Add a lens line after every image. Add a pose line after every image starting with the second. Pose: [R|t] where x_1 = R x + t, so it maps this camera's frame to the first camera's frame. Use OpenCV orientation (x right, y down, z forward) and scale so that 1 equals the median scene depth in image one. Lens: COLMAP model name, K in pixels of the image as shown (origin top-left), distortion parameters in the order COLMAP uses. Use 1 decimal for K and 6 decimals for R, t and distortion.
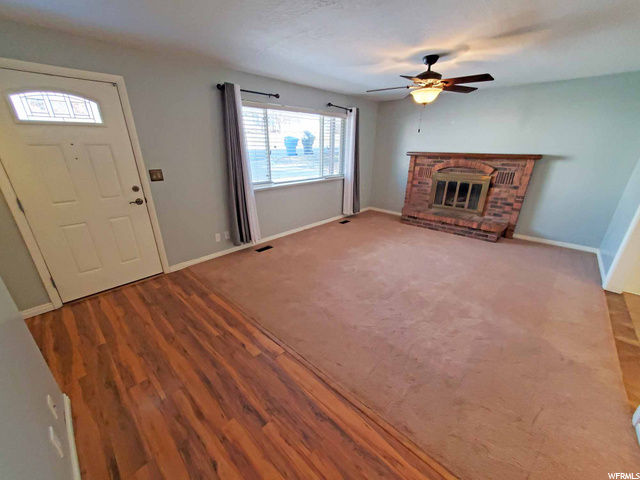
lens RADIAL K [[252.0, 0, 318.2], [0, 252.0, 239.5], [0, 0, 1]] dist [0.000372, -0.000097]
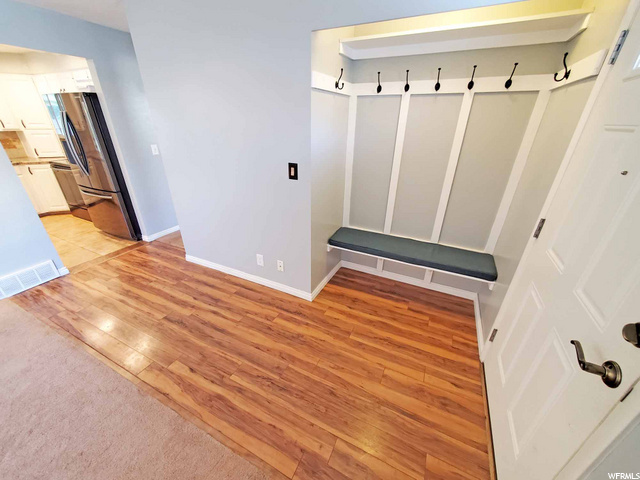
lens RADIAL K [[252.0, 0, 320.7], [0, 252.0, 242.0], [0, 0, 1]] dist [0.000372, -0.000097]
pose [[-0.955820, 0.119341, -0.268636, -0.533764], [-0.116579, 0.685038, 0.719119, -0.531041], [0.269846, 0.718666, -0.640860, 1.350533]]
